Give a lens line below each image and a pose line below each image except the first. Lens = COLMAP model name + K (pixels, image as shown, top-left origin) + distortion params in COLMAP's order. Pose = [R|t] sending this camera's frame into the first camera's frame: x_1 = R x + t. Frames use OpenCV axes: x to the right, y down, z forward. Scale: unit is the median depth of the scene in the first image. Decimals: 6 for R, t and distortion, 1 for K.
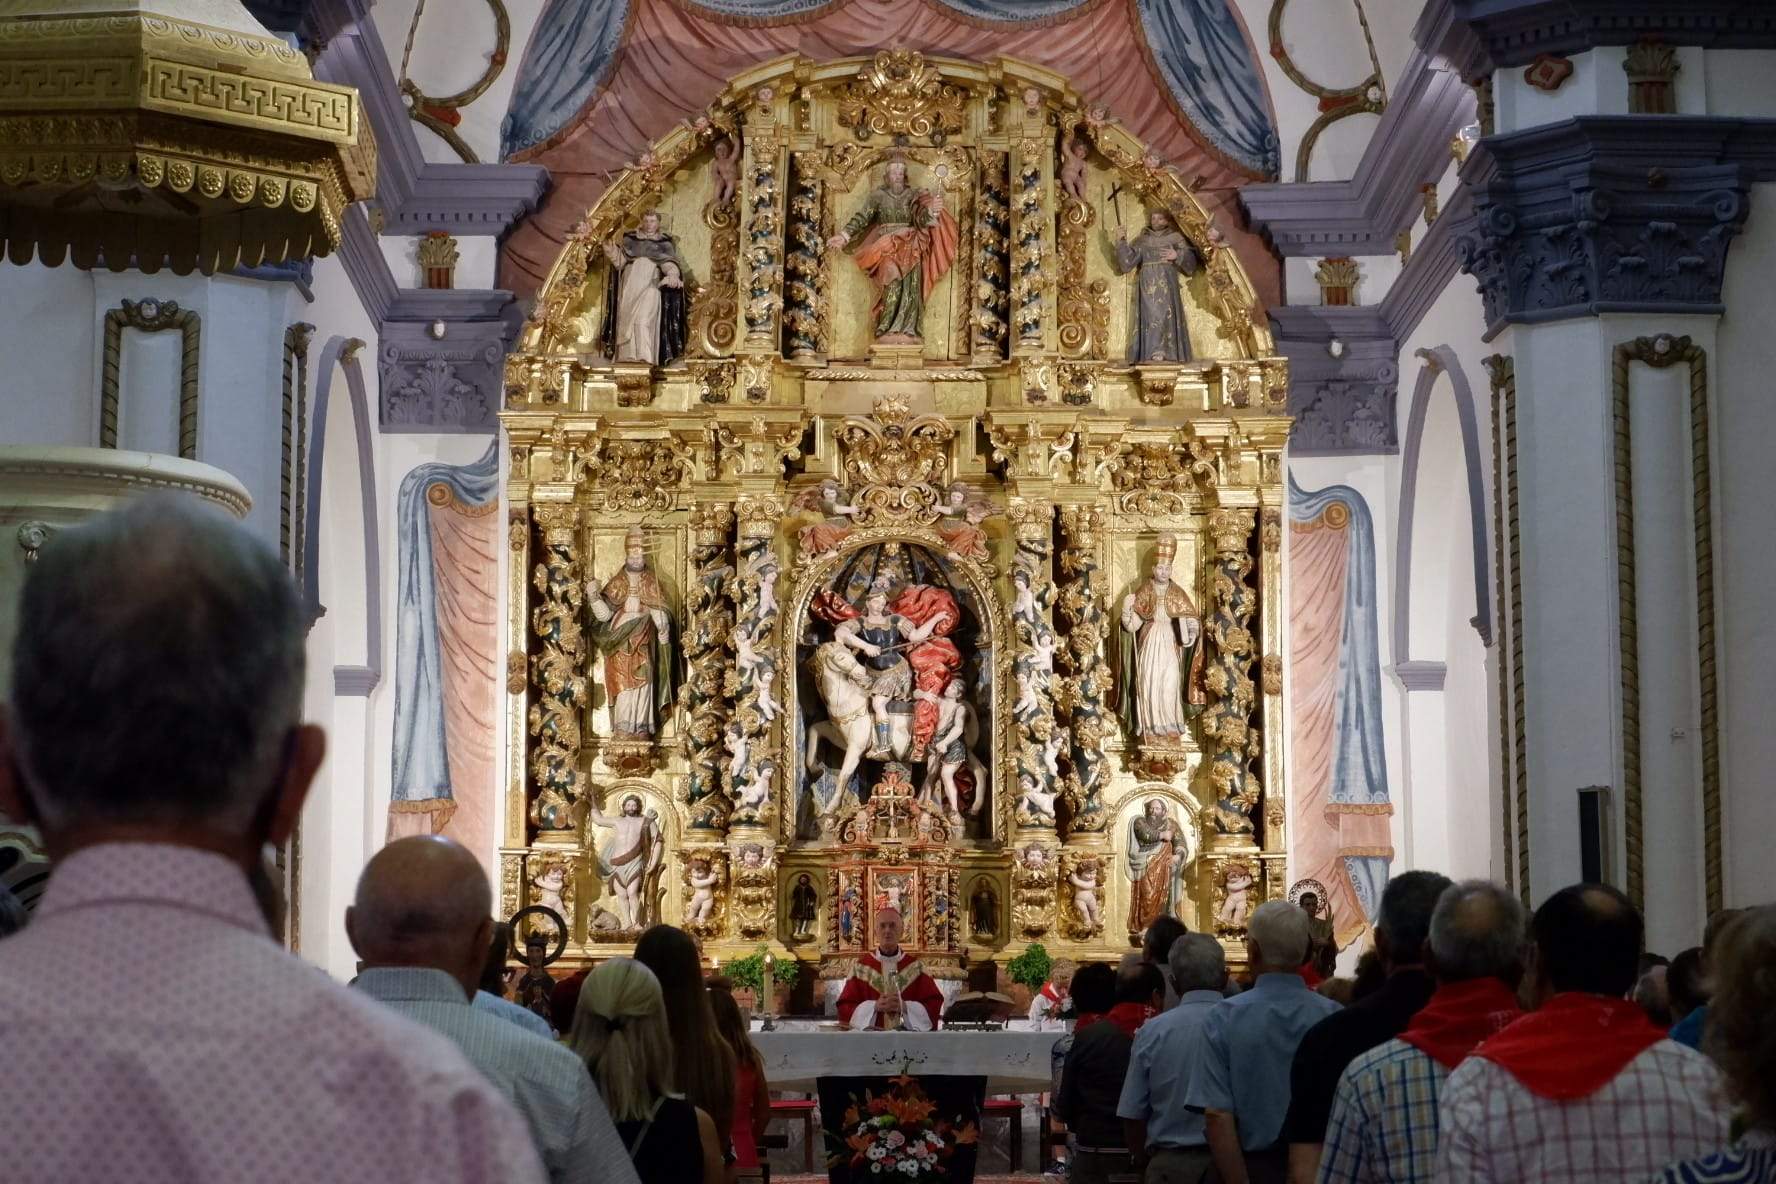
lens RADIAL K [[3504.3, 0, 888.0], [0, 3504.3, 592.0], [0, 0, 1]] dist [-0.071660, -0.205778]
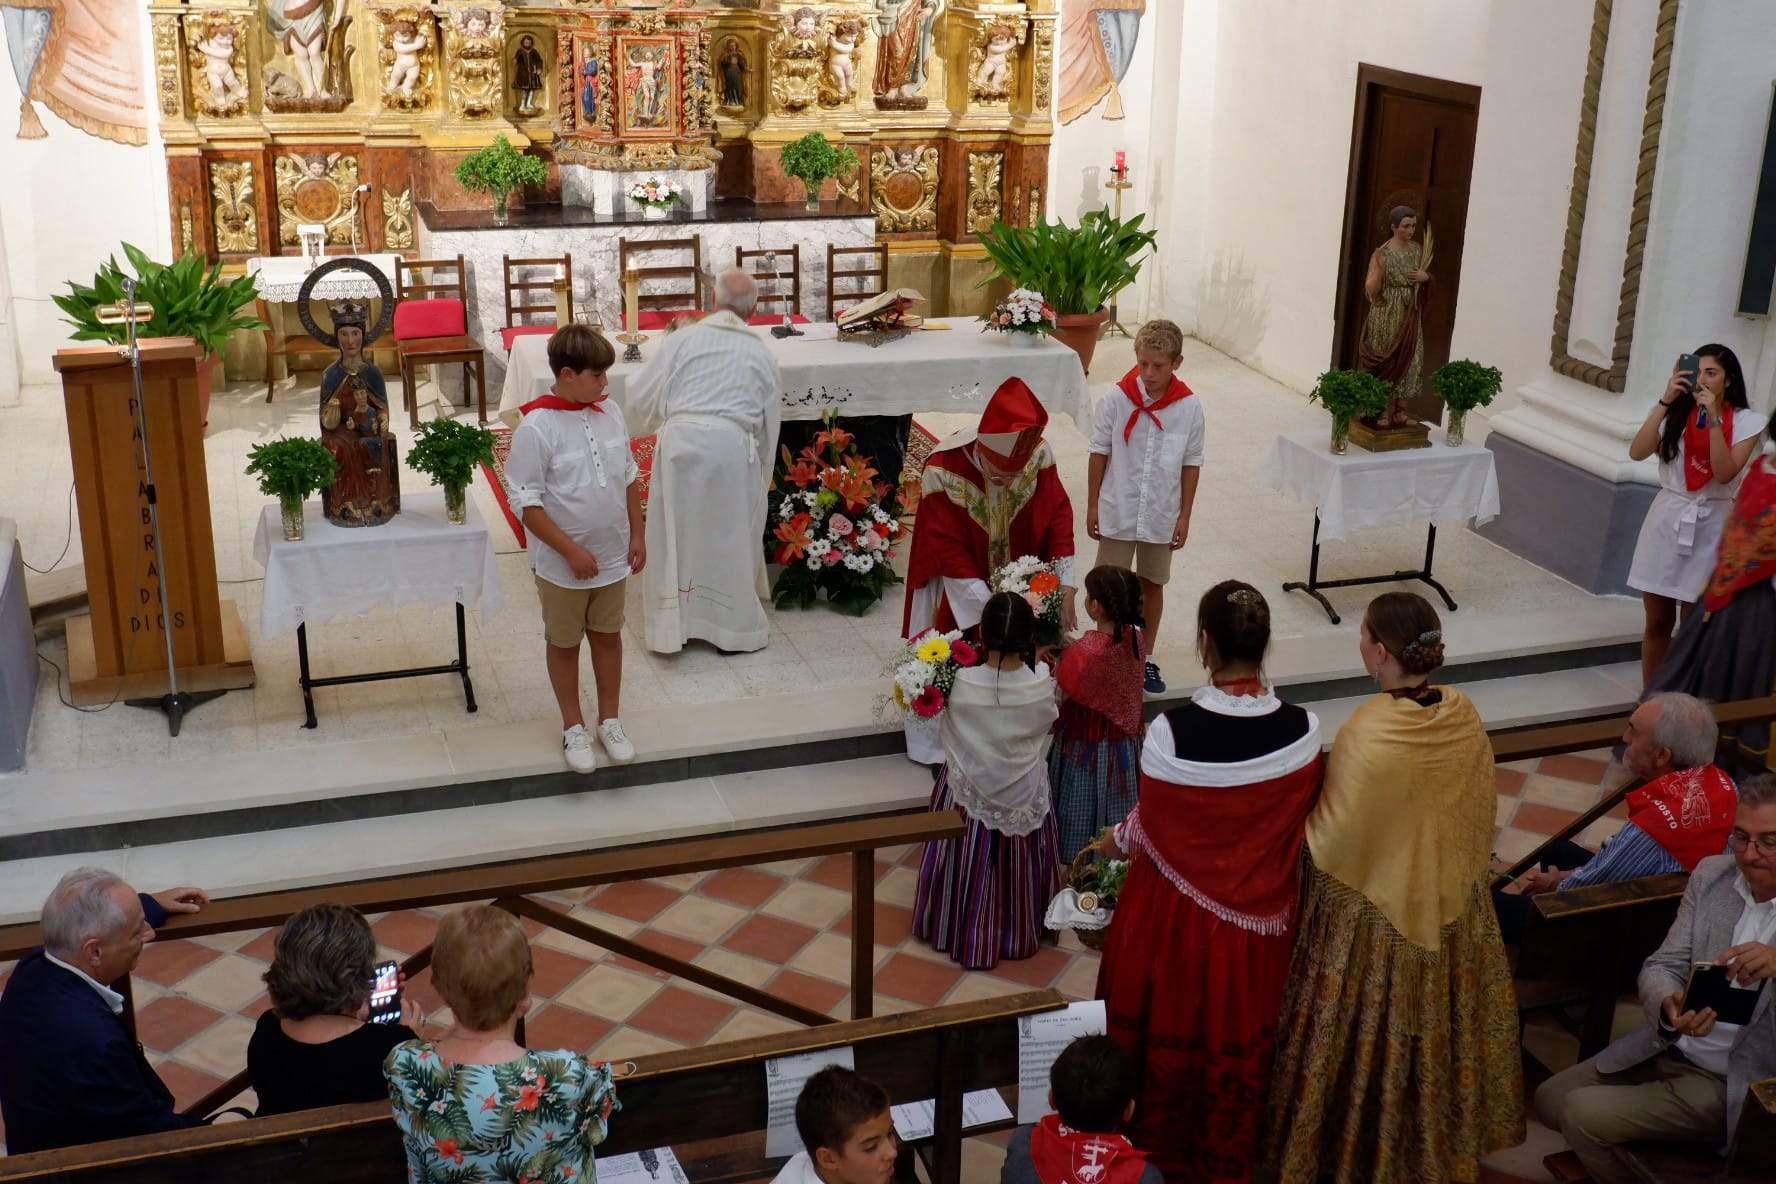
lens RADIAL K [[1977.1, 0, 888.0], [0, 1977.1, 592.0], [0, 0, 1]] dist [-0.002821, -0.032115]
pose [[0.953090, -0.082967, 0.291095, -0.090694], [-0.058076, 0.893708, 0.444874, -0.017529], [-0.297064, -0.440911, 0.846966, 0.499945]]
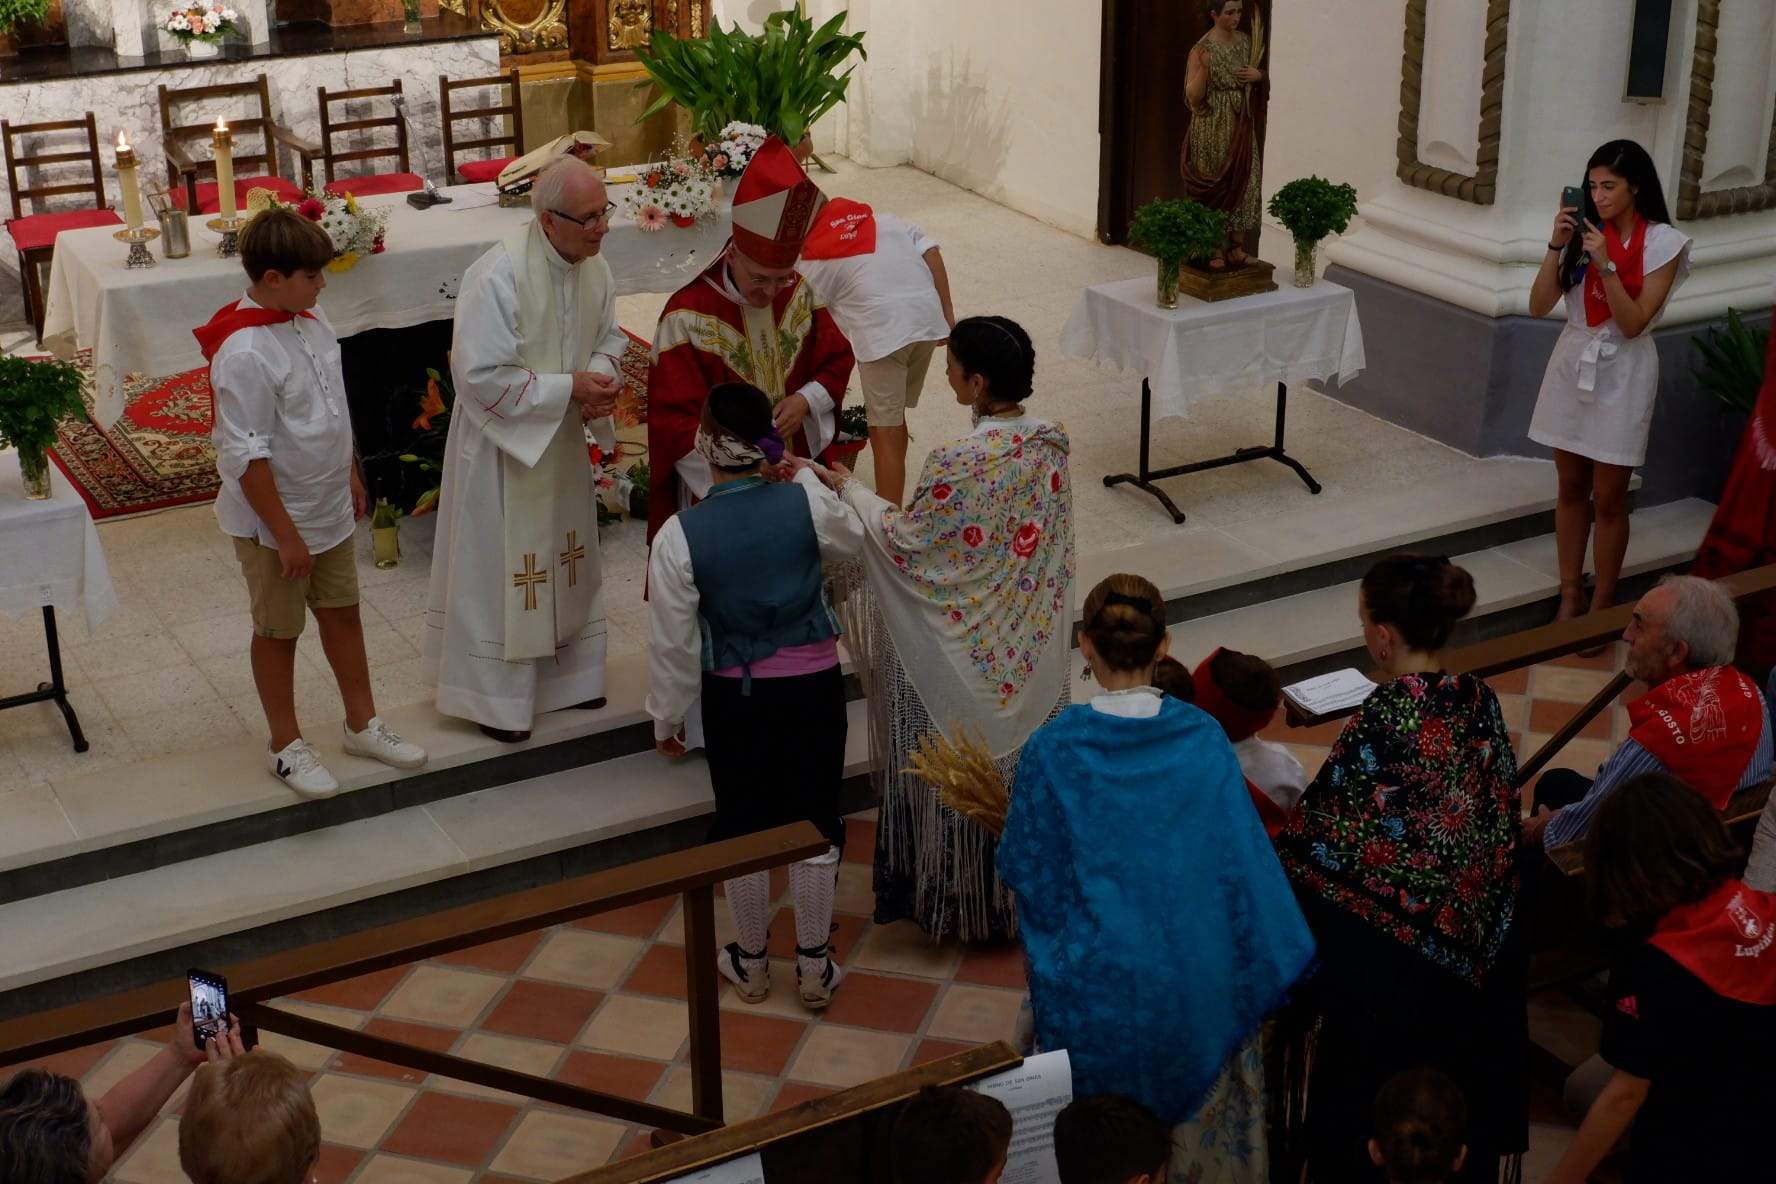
lens RADIAL K [[2536.6, 0, 889.5], [0, 2536.6, 604.0], [0, 0, 1]] dist [-0.048860, 0.005480]
pose [[0.877591, -0.183477, 0.442911, -0.107774], [-0.054532, 0.879666, 0.472455, -0.016449], [-0.476299, -0.438775, 0.761982, 0.514823]]
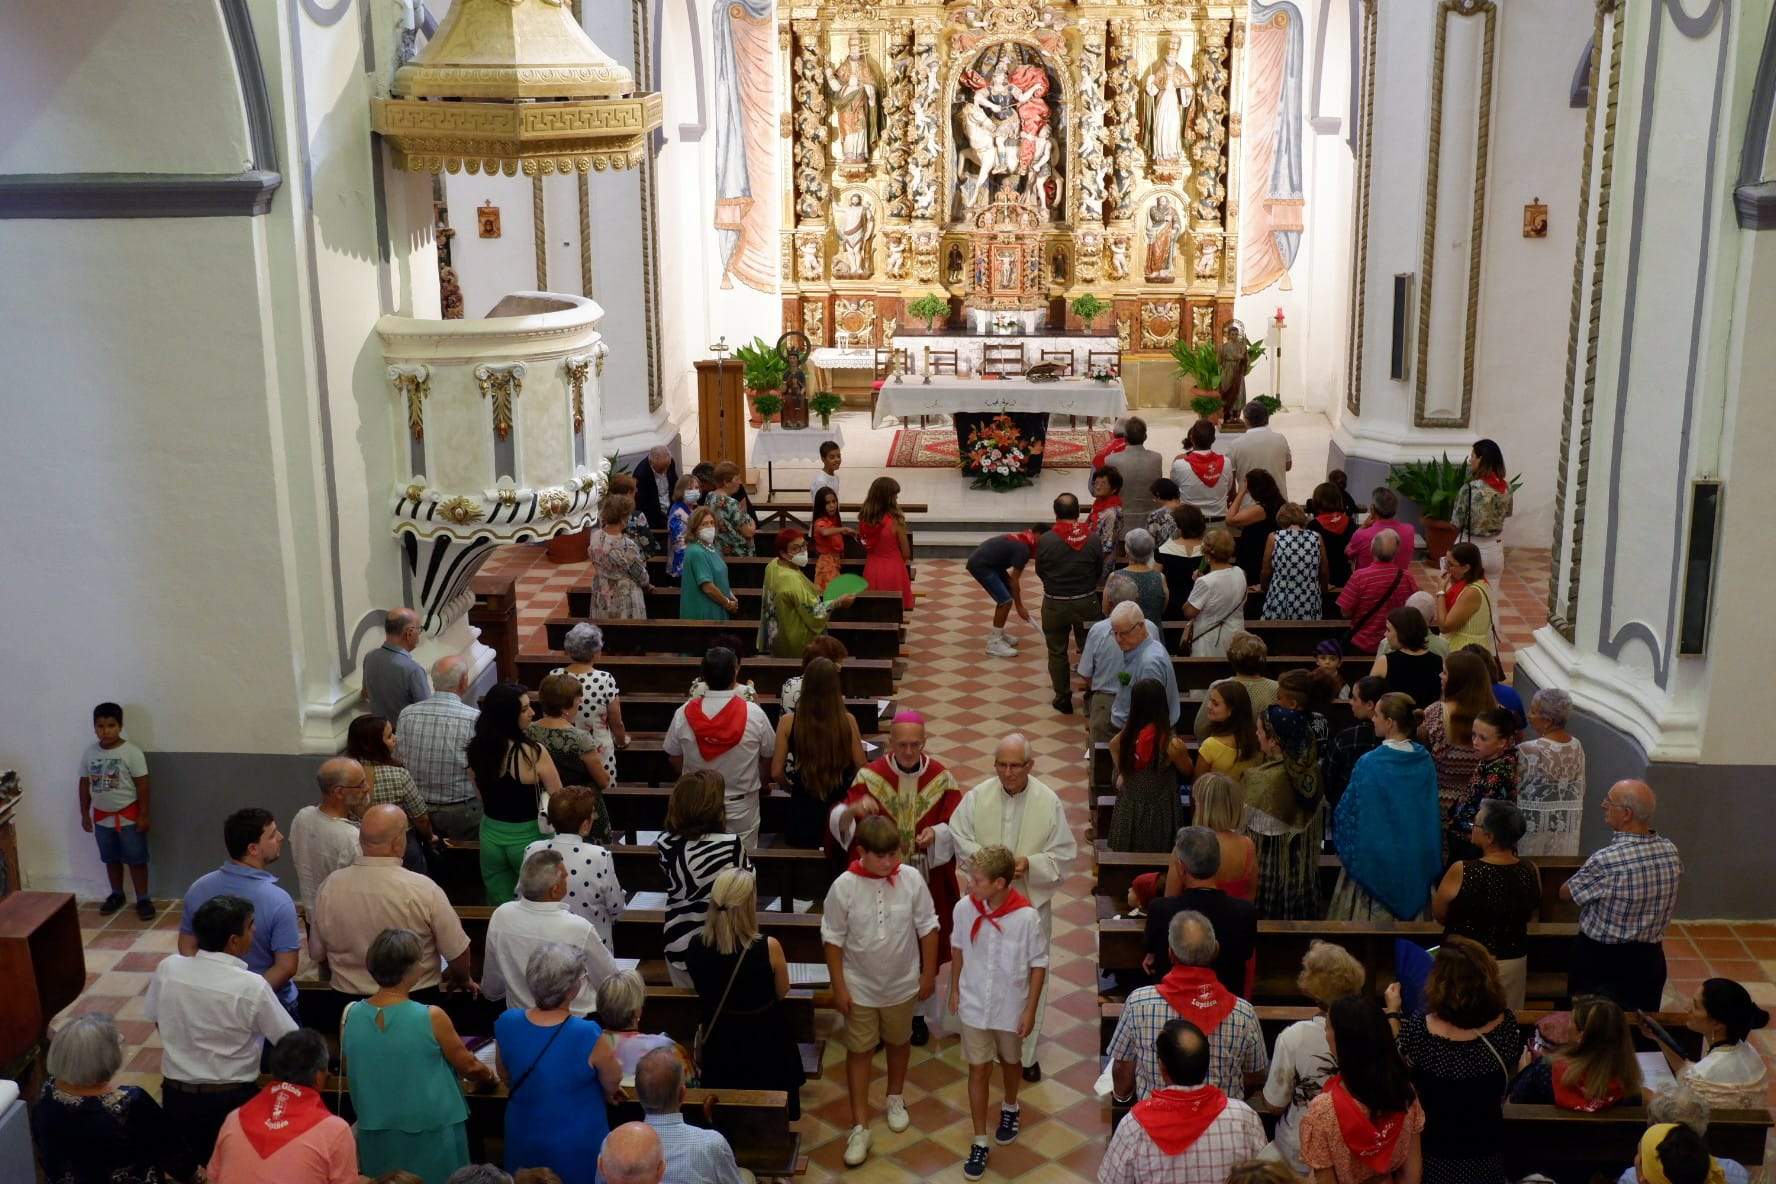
lens RADIAL K [[2086.2, 0, 888.0], [0, 2086.2, 592.0], [0, 0, 1]] dist [0.004586, -0.015615]
pose [[0.997026, 0.014355, -0.075718, 0.022937], [0.014664, 0.929210, 0.369260, -0.138423], [0.075658, -0.369272, 0.926236, -0.017050]]
